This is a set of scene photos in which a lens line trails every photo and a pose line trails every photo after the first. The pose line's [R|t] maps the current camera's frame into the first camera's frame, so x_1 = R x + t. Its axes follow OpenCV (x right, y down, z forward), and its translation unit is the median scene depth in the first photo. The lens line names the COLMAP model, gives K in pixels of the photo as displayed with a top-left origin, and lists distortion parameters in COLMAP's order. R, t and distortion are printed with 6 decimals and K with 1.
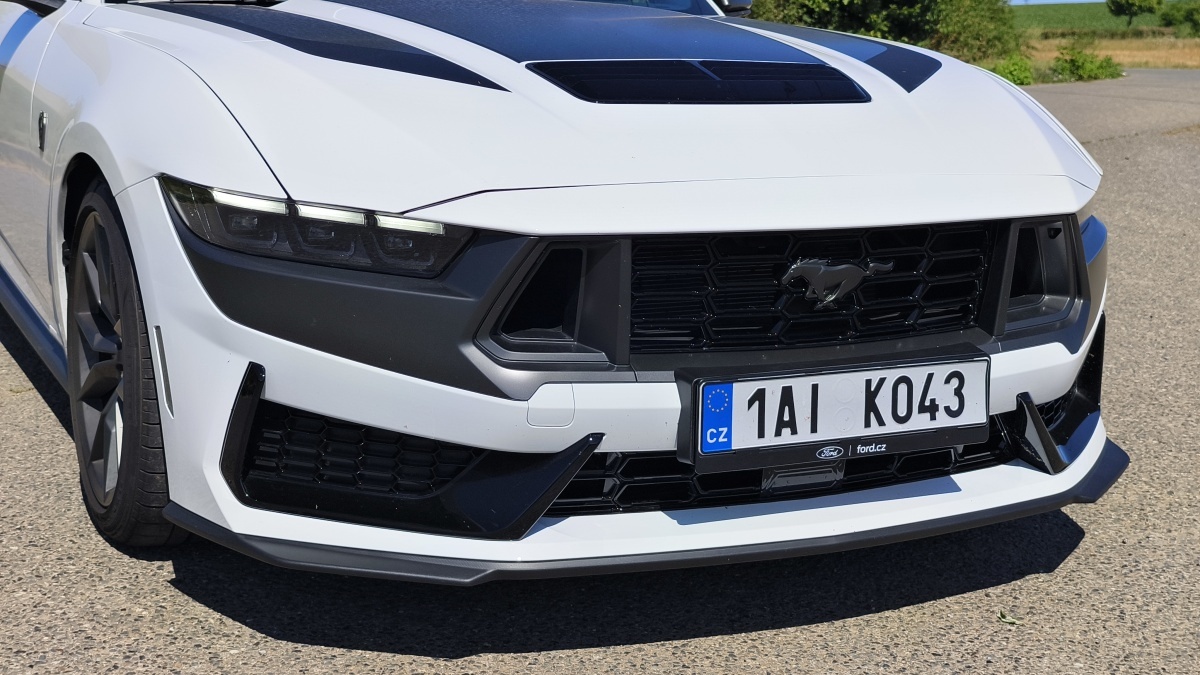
lens RADIAL K [[1759.3, 0, 600.0], [0, 1759.3, 337.5], [0, 0, 1]] dist [-0.030901, -0.023160]
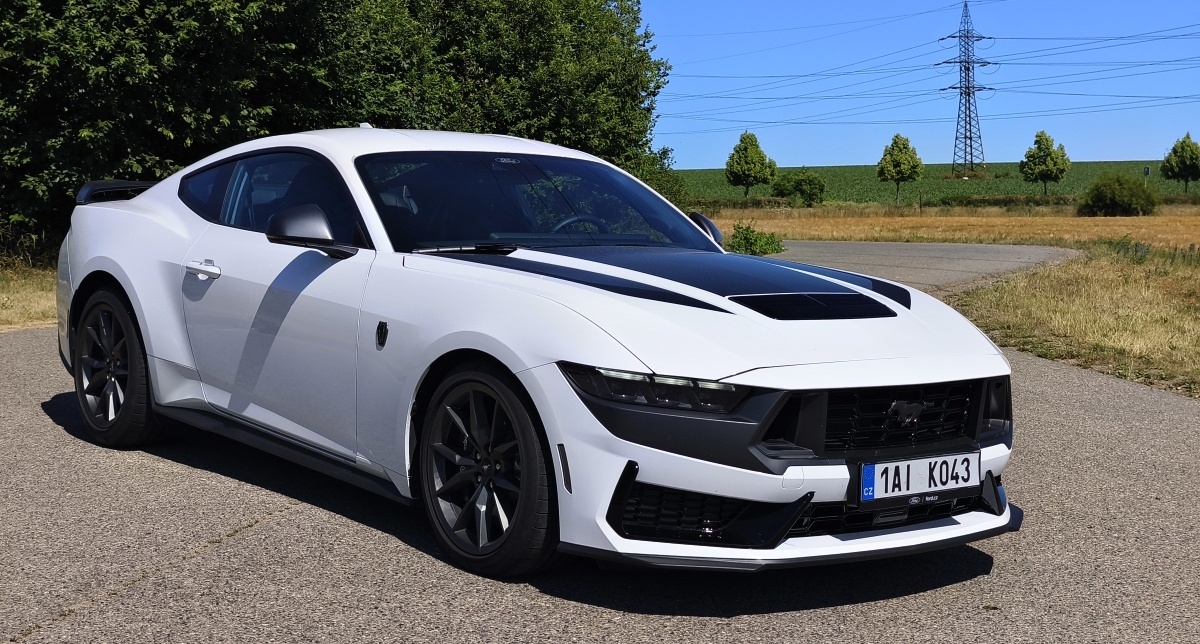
lens RADIAL K [[1788.4, 0, 600.0], [0, 1788.4, 322.0], [0, 0, 1]] dist [-0.088635, 0.003719]
pose [[0.975595, -0.007153, 0.219459, -0.623143], [0.028957, 0.994931, -0.096296, 0.047970], [-0.217658, 0.100301, 0.970858, -0.829456]]
